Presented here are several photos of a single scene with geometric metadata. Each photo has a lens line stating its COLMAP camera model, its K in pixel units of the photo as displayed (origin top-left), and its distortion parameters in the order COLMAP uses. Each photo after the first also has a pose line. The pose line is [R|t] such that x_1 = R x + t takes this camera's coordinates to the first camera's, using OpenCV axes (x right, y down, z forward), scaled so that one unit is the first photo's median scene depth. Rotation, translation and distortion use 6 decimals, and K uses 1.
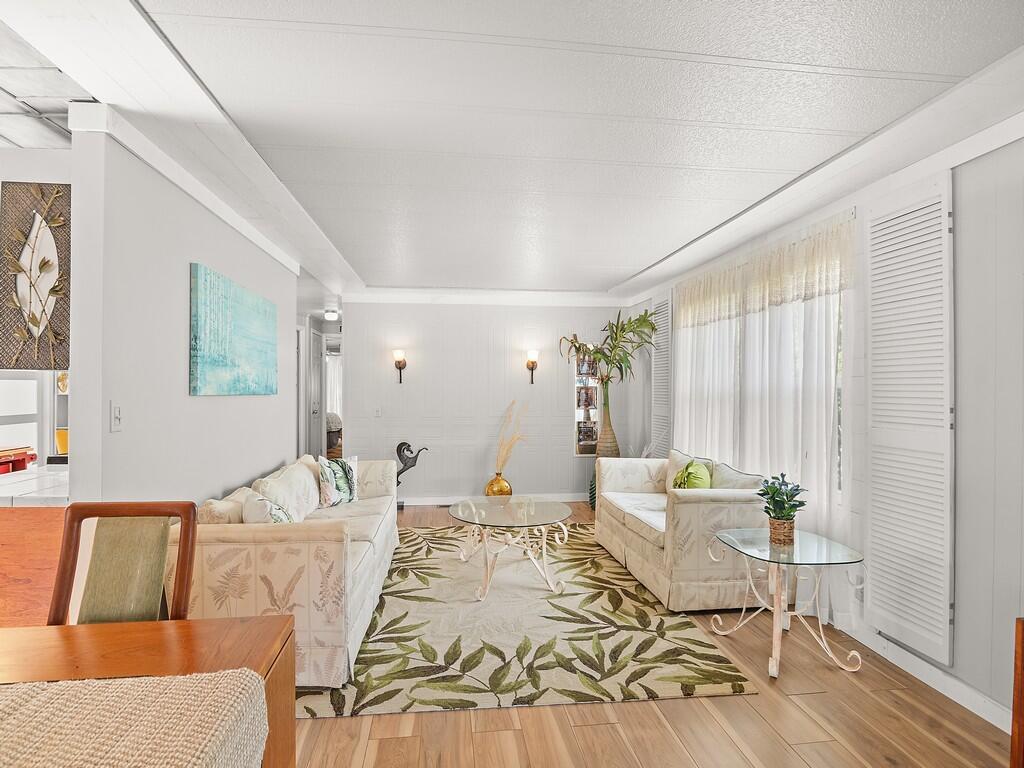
lens RADIAL K [[505.1, 0, 502.9], [0, 505.1, 384.9], [0, 0, 1]] dist [-0.025511, -0.000563]
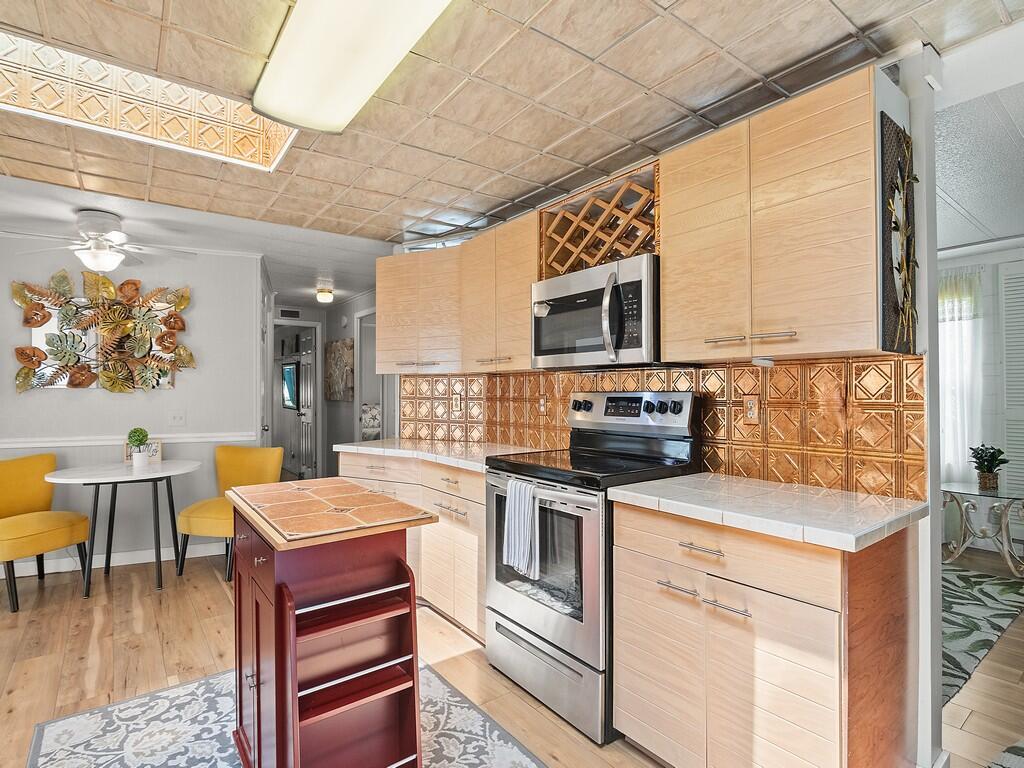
lens RADIAL K [[505.1, 0, 502.9], [0, 505.1, 384.9], [0, 0, 1]] dist [-0.025511, -0.000563]
pose [[0.866762, 0.005023, 0.498696, -1.515236], [-0.001566, 0.999972, -0.007349, 0.026685], [-0.498719, 0.005589, 0.866746, 0.505923]]
